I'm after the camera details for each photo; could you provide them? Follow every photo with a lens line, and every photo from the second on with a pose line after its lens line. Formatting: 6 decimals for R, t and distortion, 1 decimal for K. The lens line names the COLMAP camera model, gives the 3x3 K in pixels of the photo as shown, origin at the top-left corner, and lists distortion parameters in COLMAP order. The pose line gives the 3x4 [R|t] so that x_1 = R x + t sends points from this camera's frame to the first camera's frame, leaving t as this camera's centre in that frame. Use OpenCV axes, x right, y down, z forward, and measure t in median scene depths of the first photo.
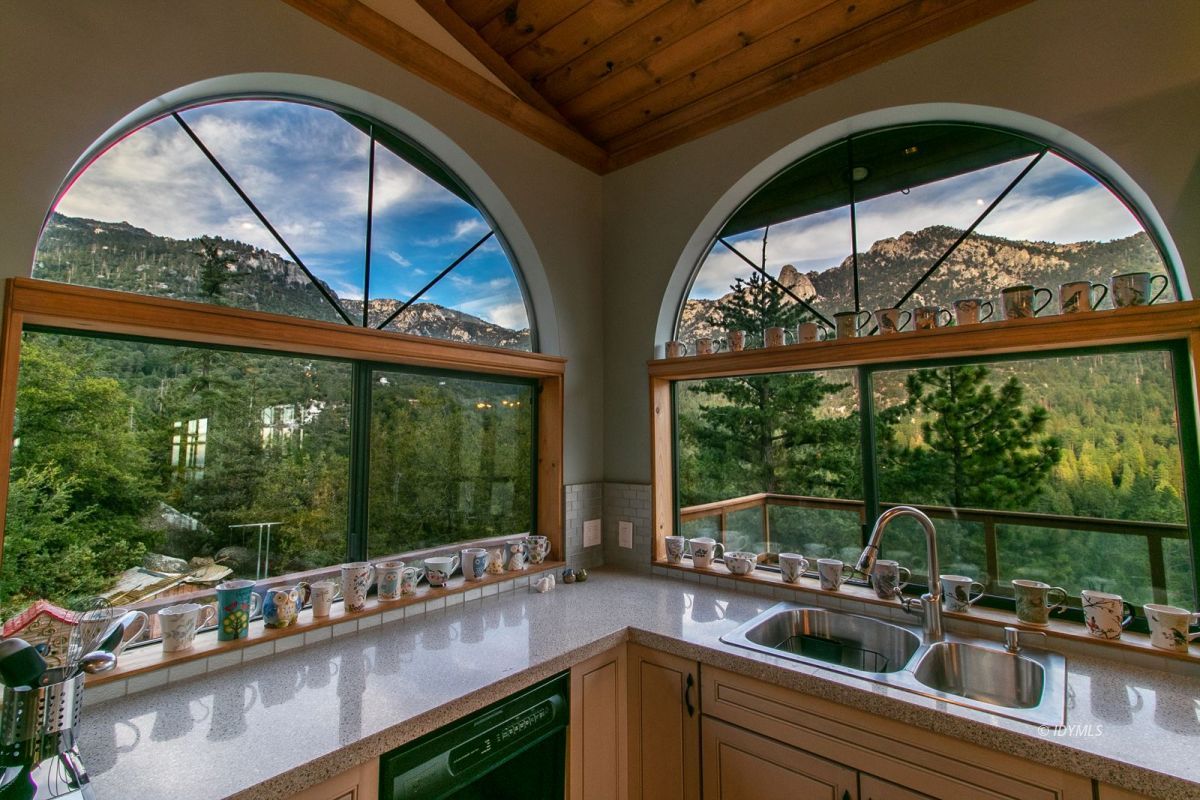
lens RADIAL K [[552.3, 0, 598.1], [0, 552.3, 381.6], [0, 0, 1]] dist [0.004651, 0.000107]
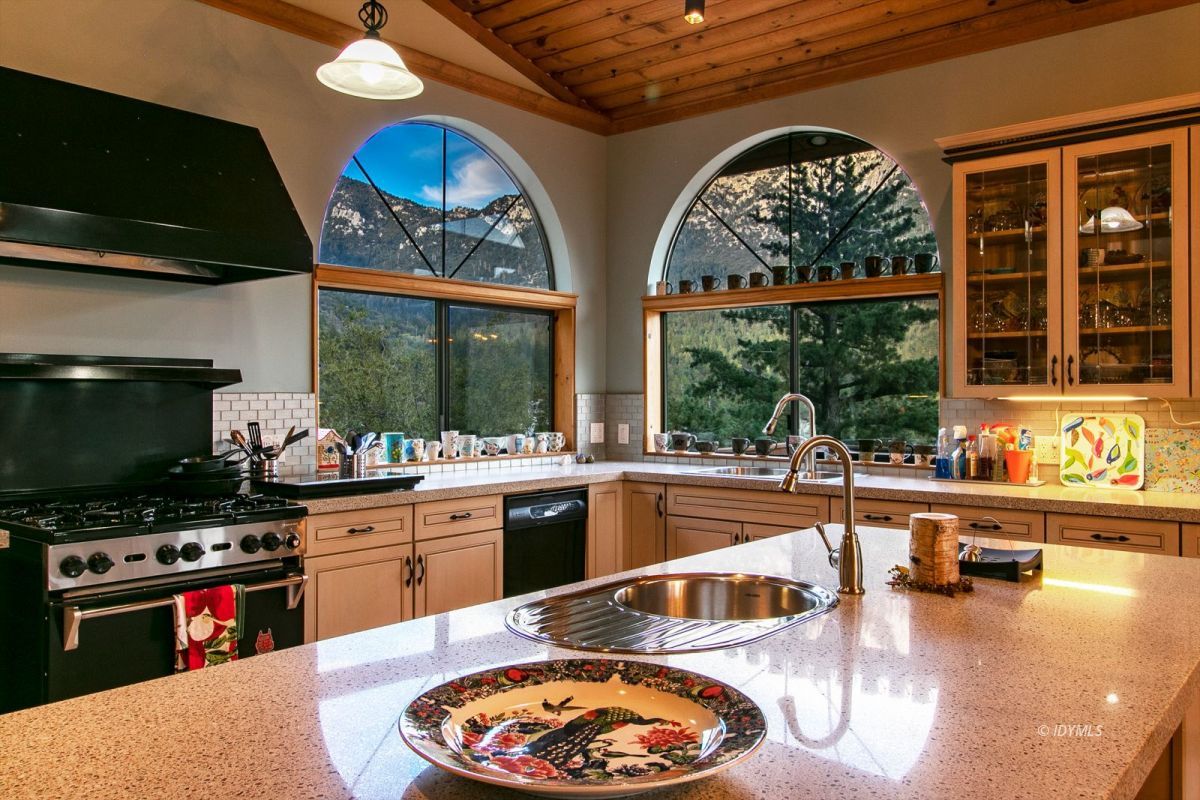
lens RADIAL K [[946.8, 0, 597.9], [0, 946.8, 398.3], [0, 0, 1]] dist [0.008794, -0.001048]
pose [[0.999905, 0.003429, 0.013357, -0.038126], [-0.004791, 0.994640, 0.103289, -0.028806], [-0.012931, -0.103343, 0.994562, -1.140728]]
